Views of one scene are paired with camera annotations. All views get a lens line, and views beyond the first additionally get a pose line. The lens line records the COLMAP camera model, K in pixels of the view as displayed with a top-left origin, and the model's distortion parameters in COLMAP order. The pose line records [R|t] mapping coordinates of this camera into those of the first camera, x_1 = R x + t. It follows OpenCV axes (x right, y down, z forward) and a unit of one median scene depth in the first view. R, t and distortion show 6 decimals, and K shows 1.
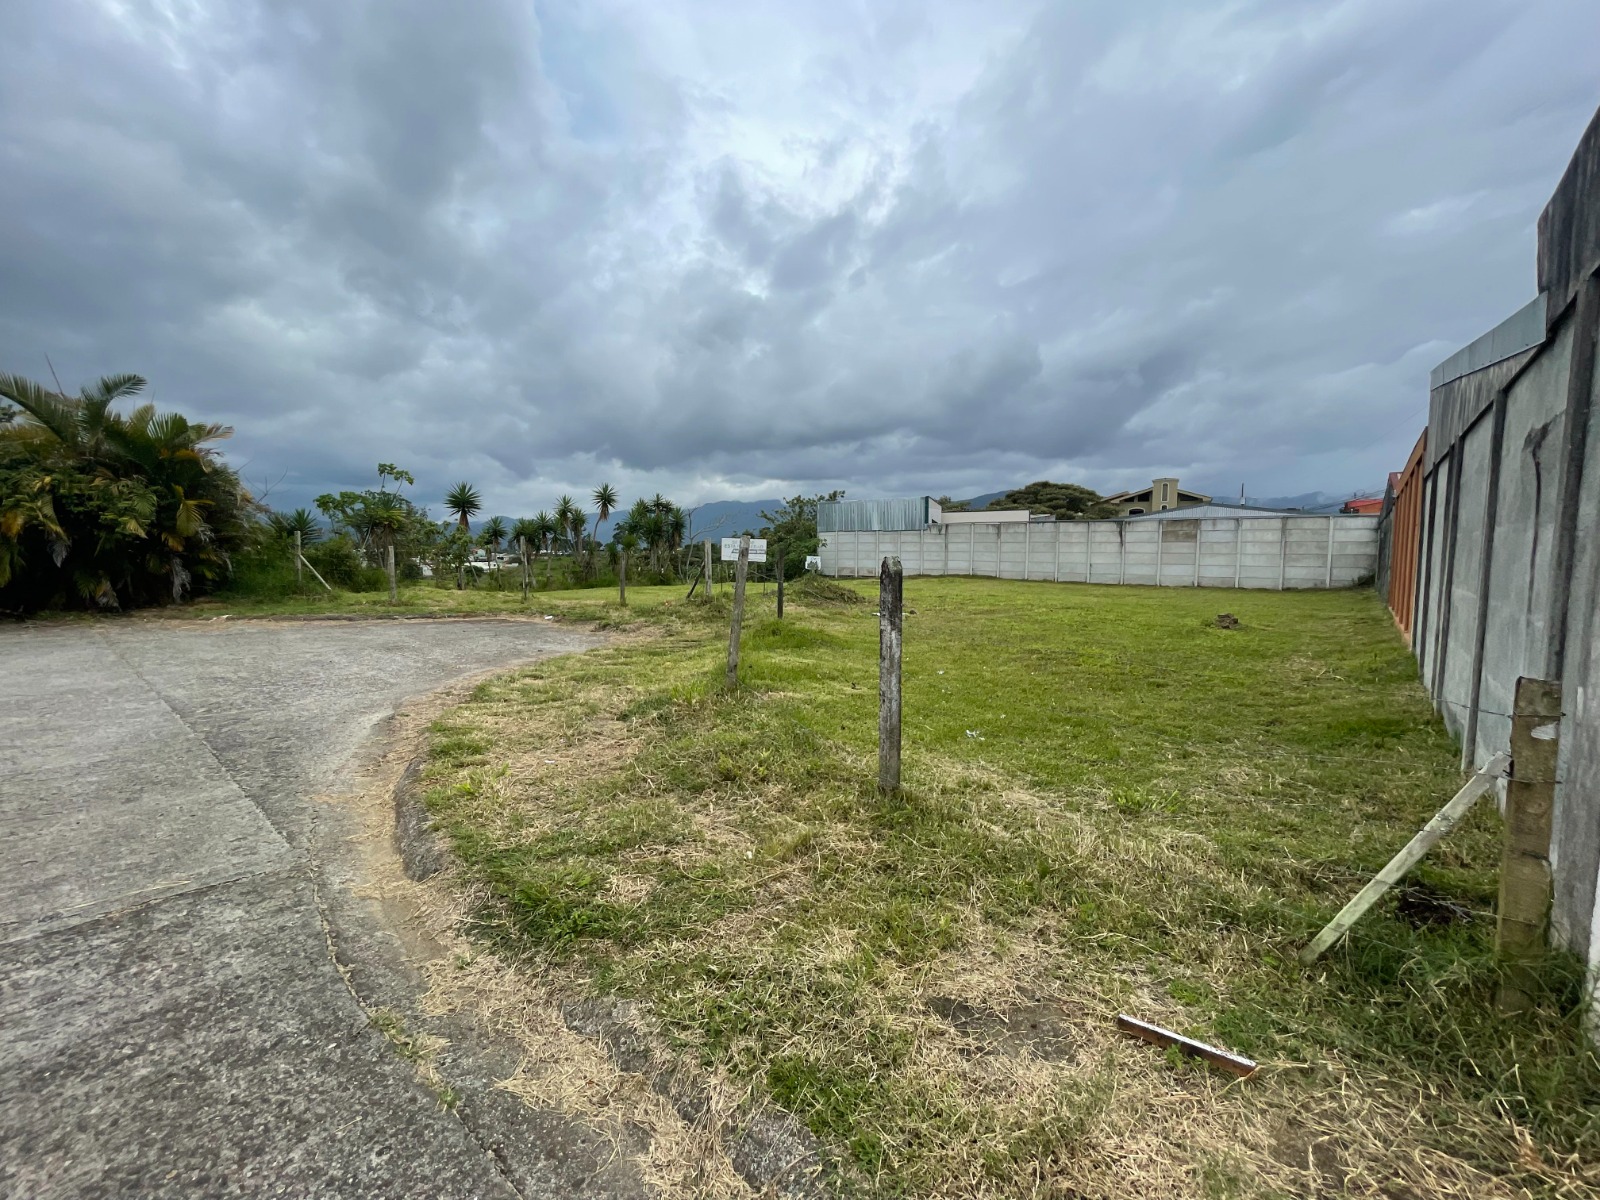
lens RADIAL K [[645.9, 0, 807.5], [0, 645.9, 598.7], [0, 0, 1]] dist [-0.001984, 0.000256]
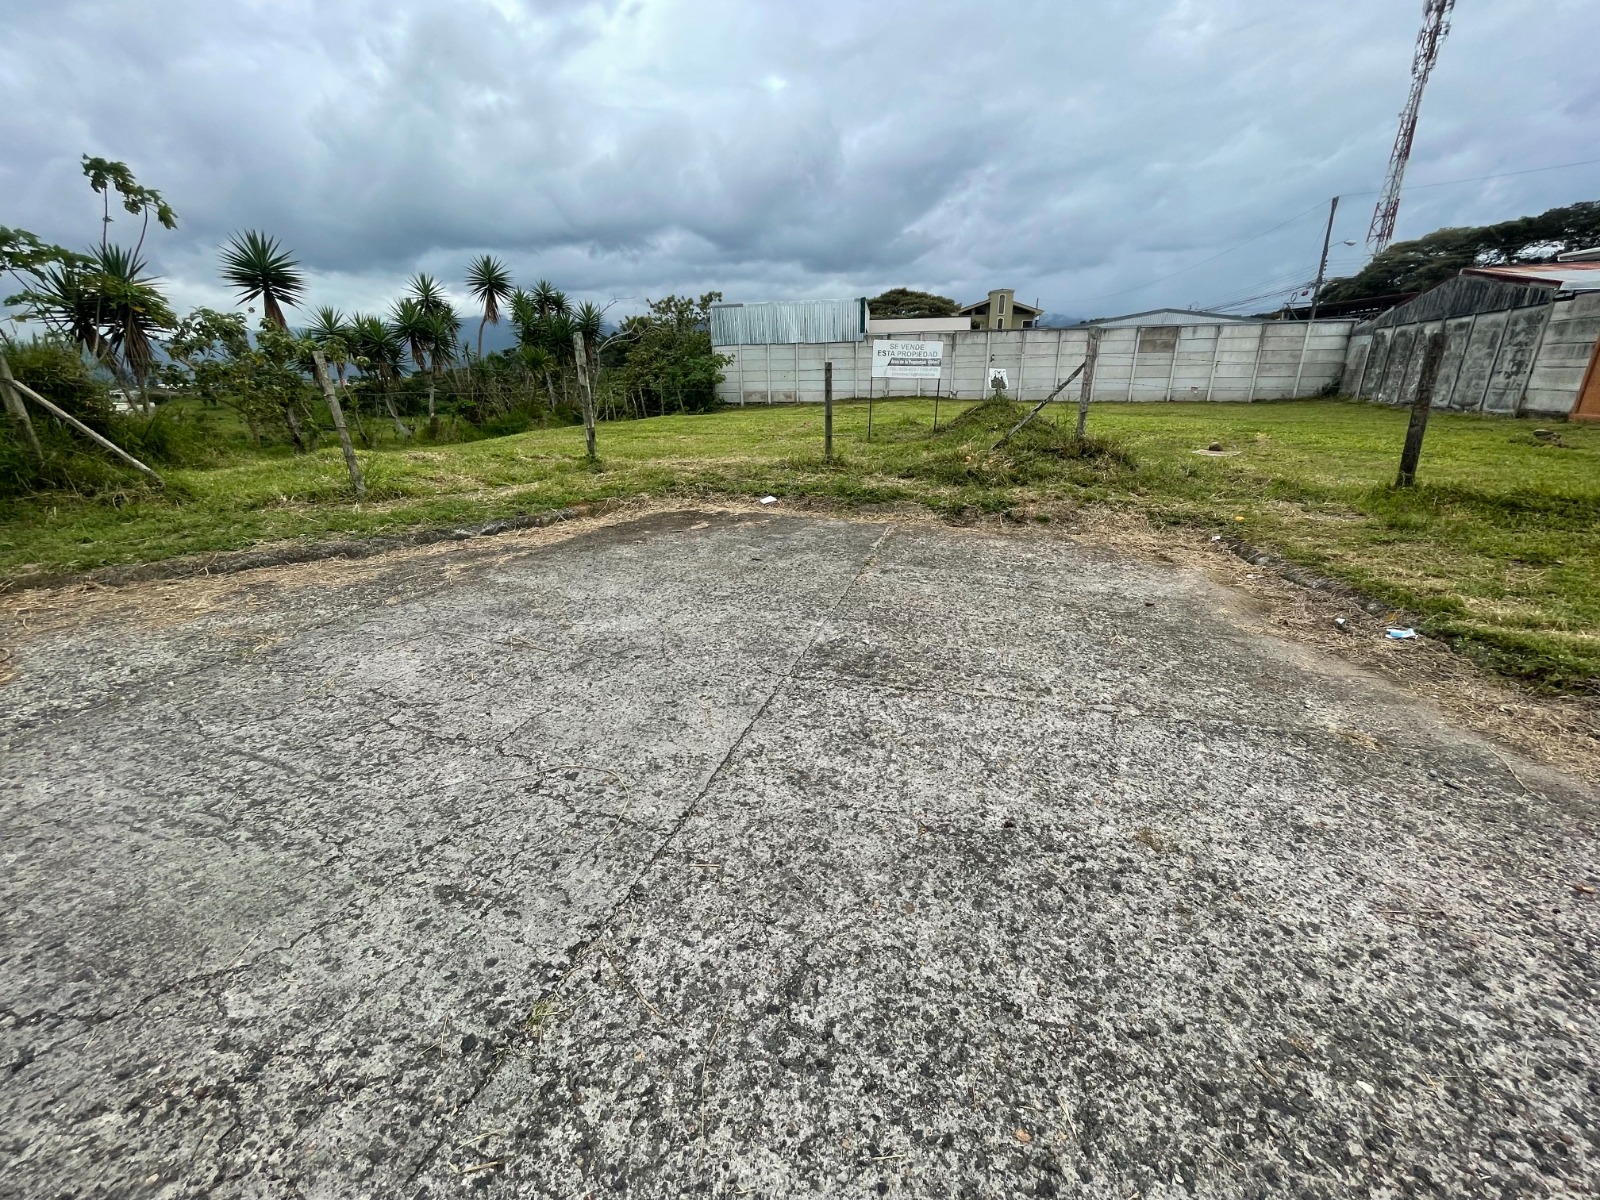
lens RADIAL K [[645.9, 0, 807.5], [0, 645.9, 598.7], [0, 0, 1]] dist [-0.001984, 0.000256]
pose [[0.934991, -0.132911, 0.328825, -0.328262], [0.043972, 0.963416, 0.264379, -0.016641], [-0.351934, -0.232733, 0.906630, 0.314076]]
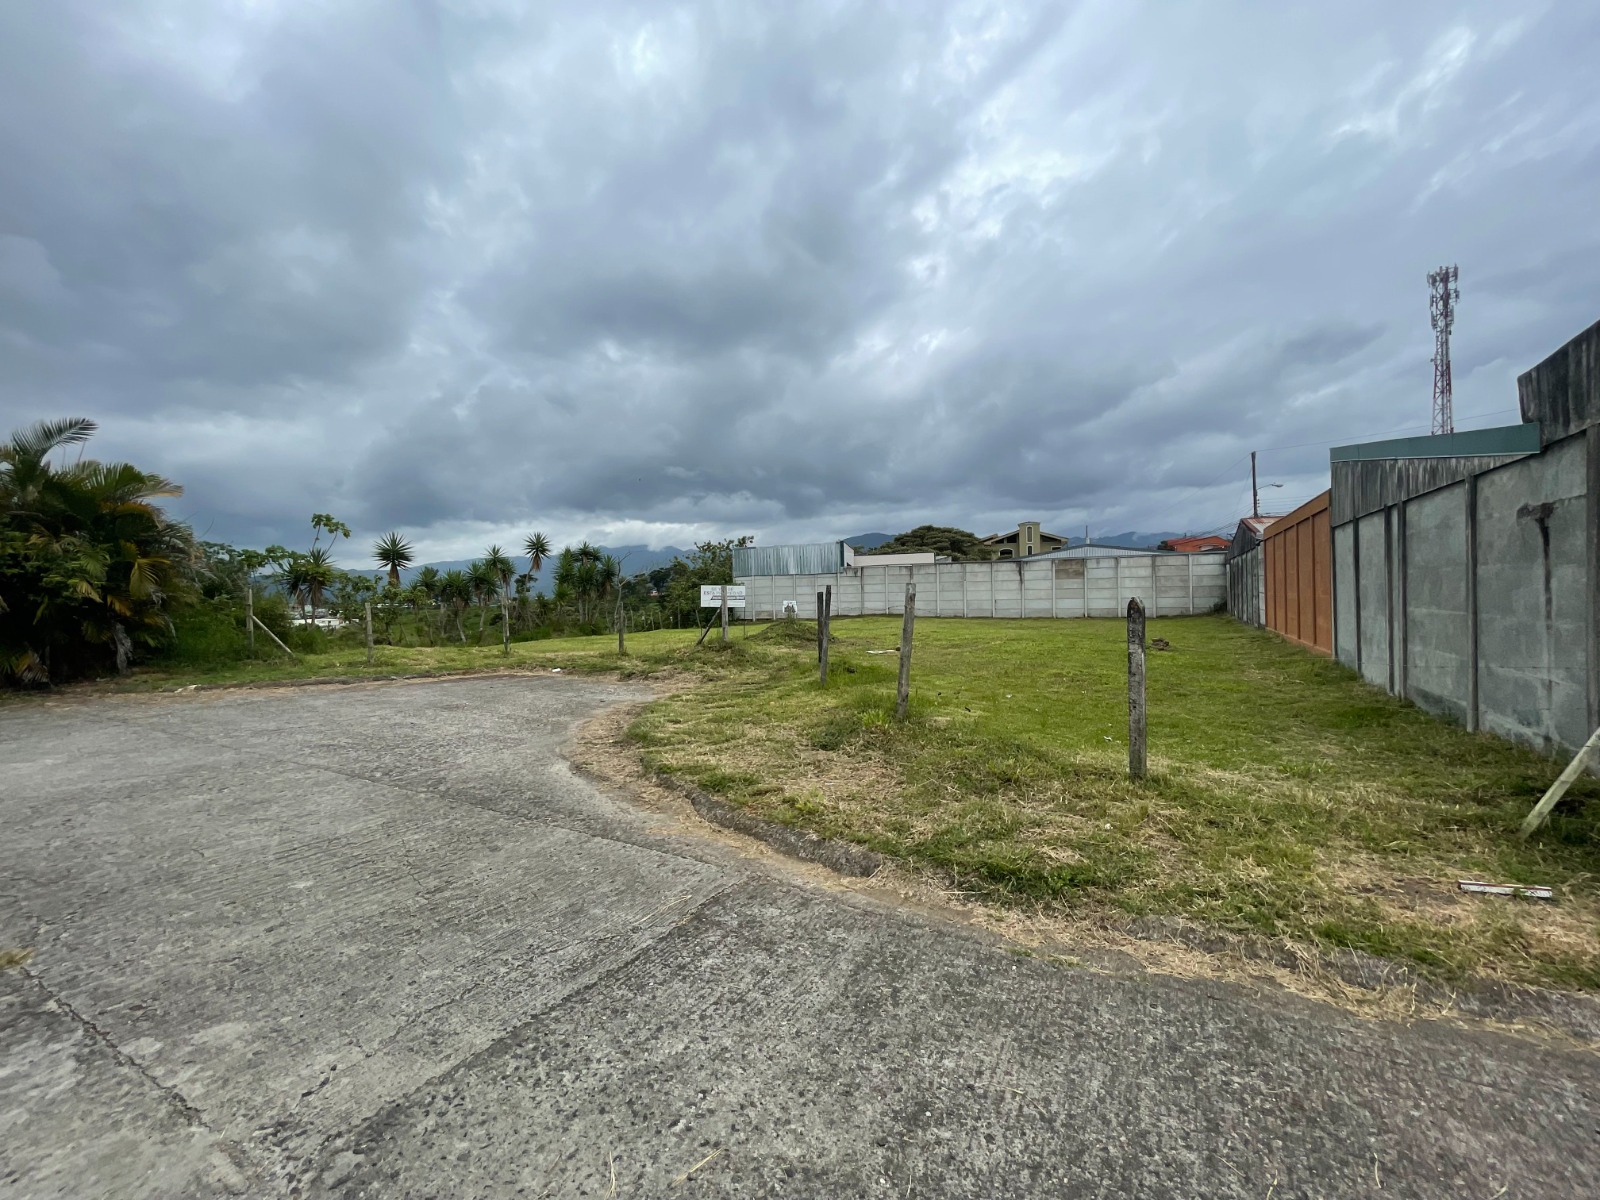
lens RADIAL K [[645.9, 0, 807.5], [0, 645.9, 598.7], [0, 0, 1]] dist [-0.001984, 0.000256]
pose [[0.980260, -0.029466, 0.195507, -0.129585], [0.042525, 0.997111, -0.062938, -0.000933], [-0.193087, 0.070010, 0.978681, -0.027071]]
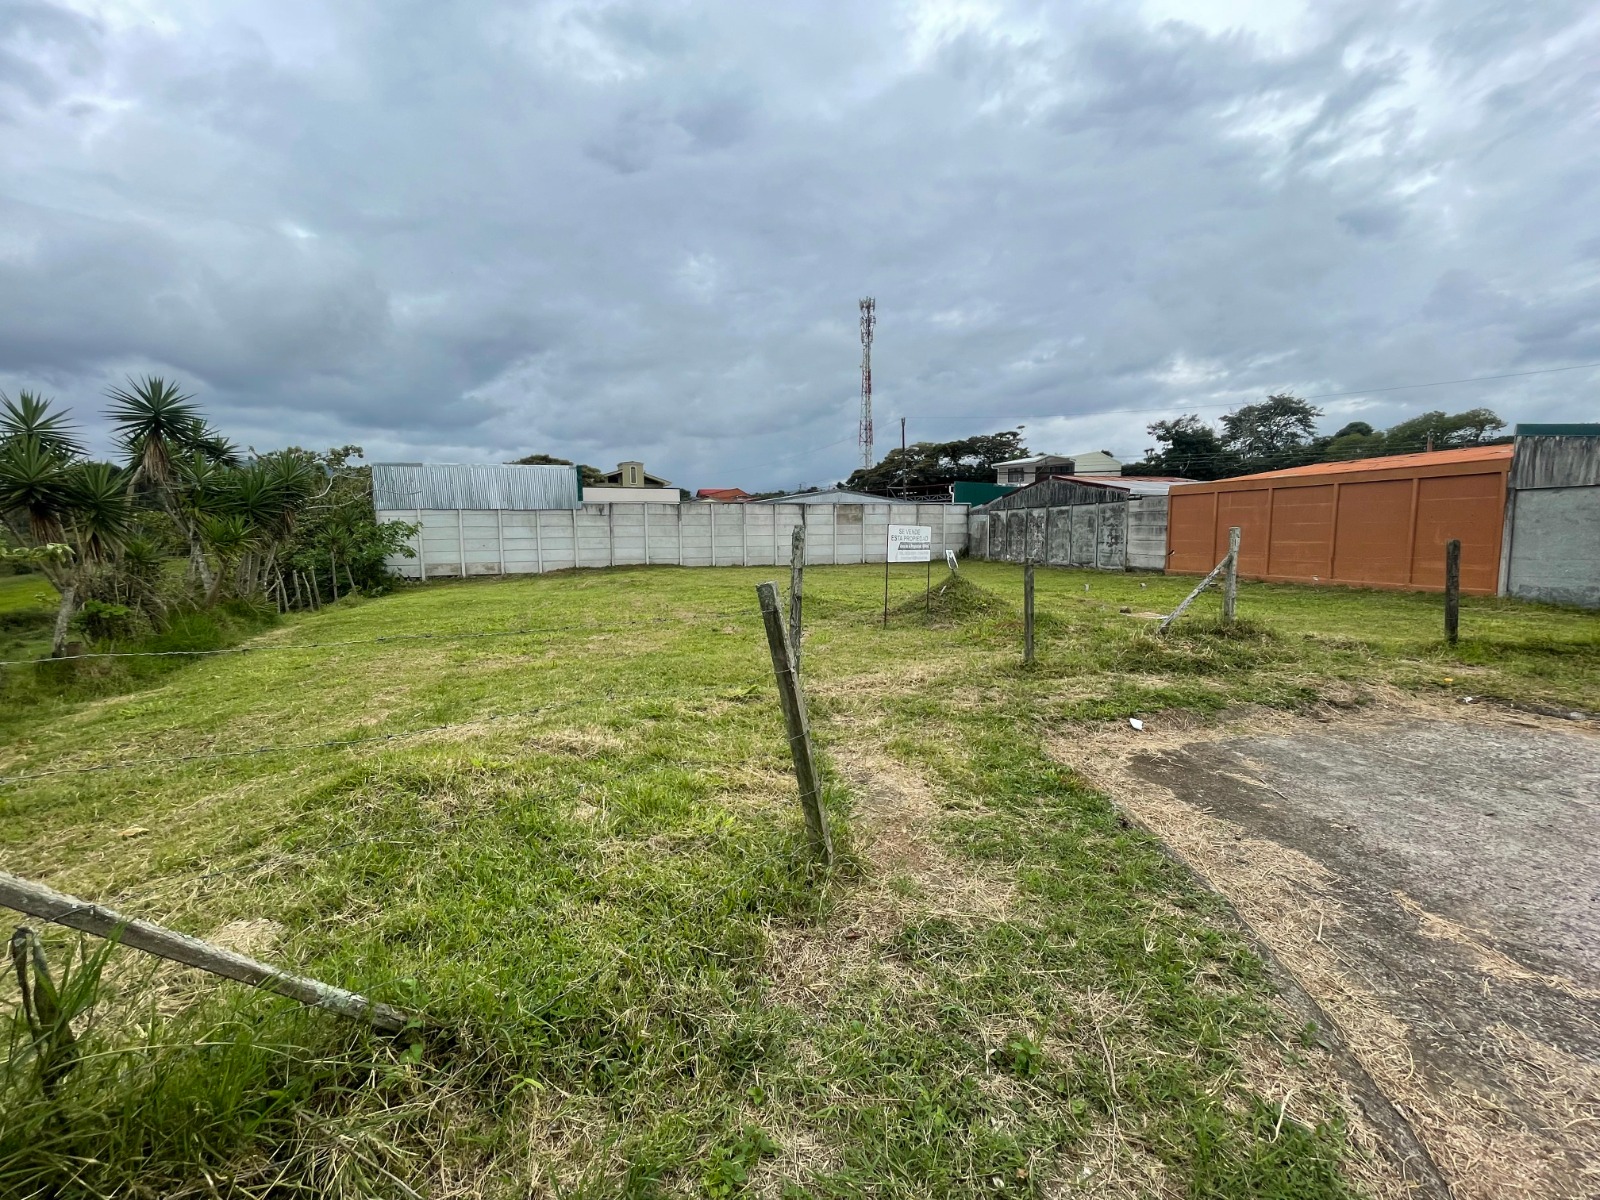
lens RADIAL K [[644.2, 0, 804.8], [0, 644.2, 596.5], [0, 0, 1]] dist [-0.001475, -0.000241]
pose [[0.559122, -0.098279, 0.823240, -0.509642], [0.074890, 0.994877, 0.067906, -0.057841], [-0.825696, 0.023685, 0.563618, 0.566524]]
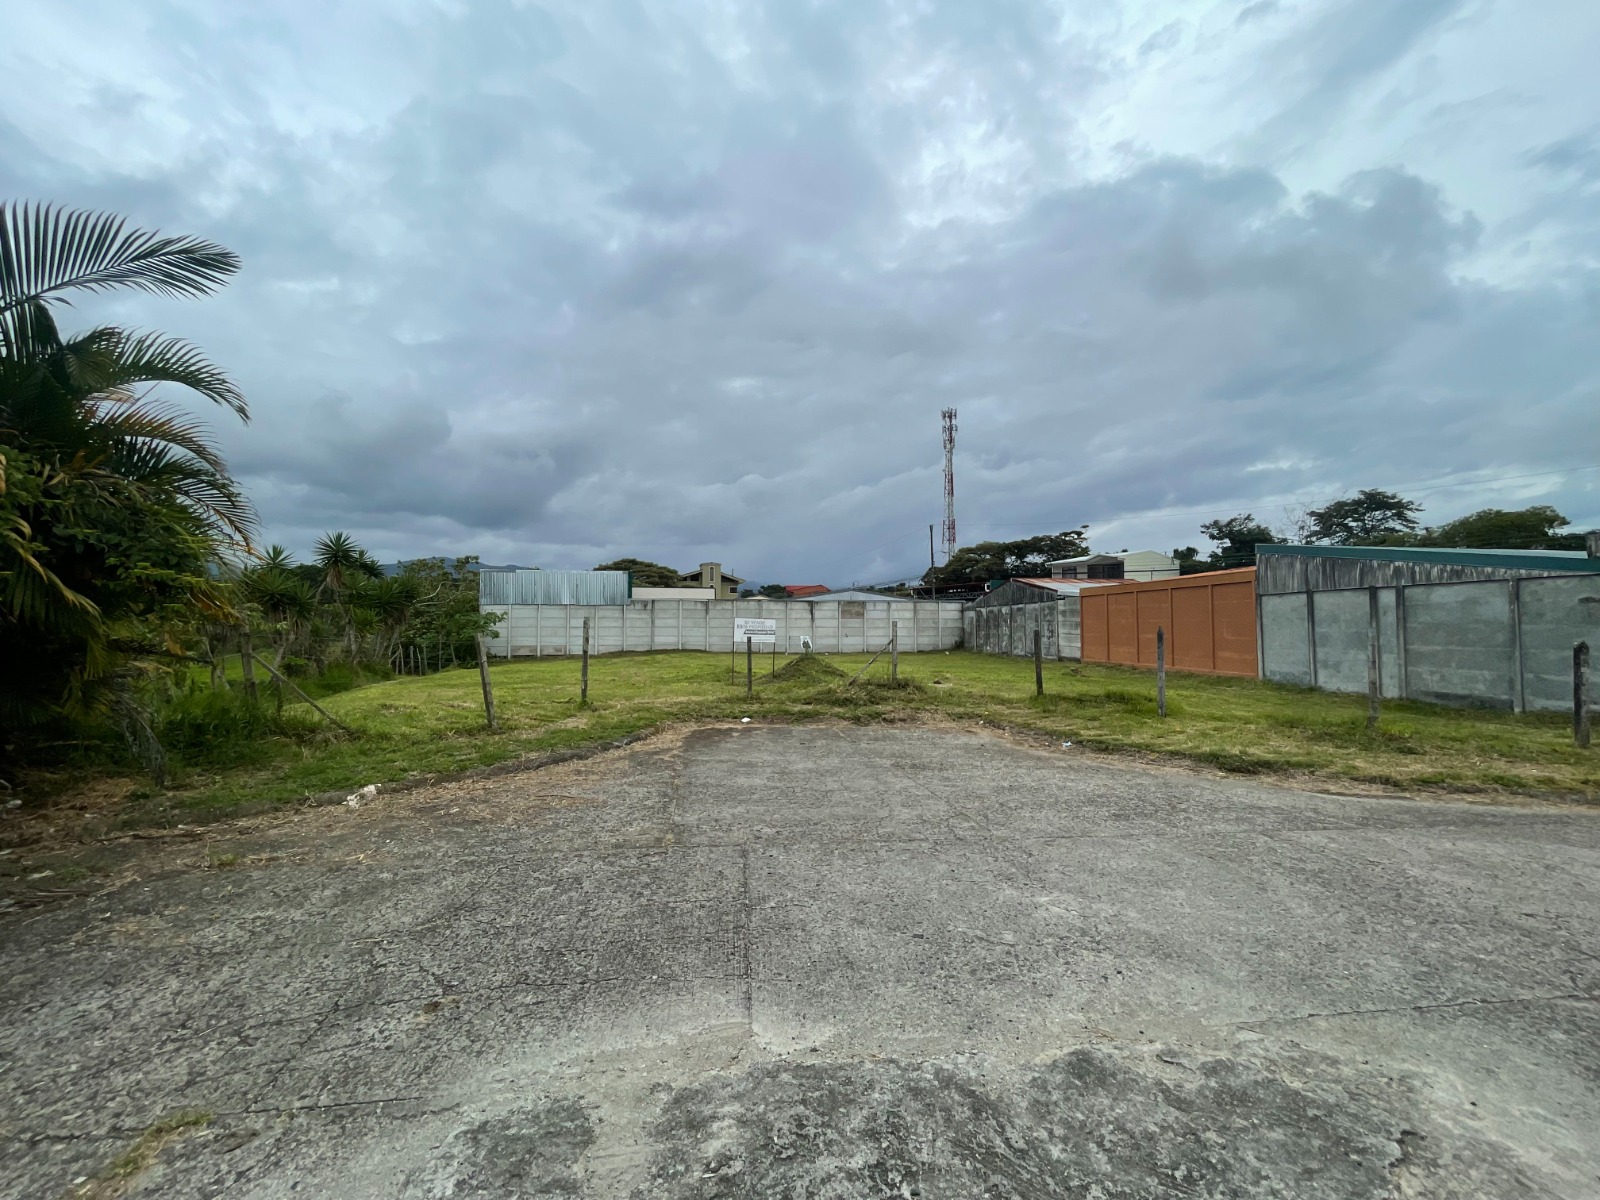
lens RADIAL K [[642.8, 0, 804.0], [0, 642.8, 595.7], [0, 0, 1]] dist [0.002793, 0.000279]
pose [[0.687013, 0.025494, 0.726198, -0.560688], [0.058218, 0.994241, -0.089981, -0.028960], [-0.724309, 0.104095, 0.681572, 0.234177]]
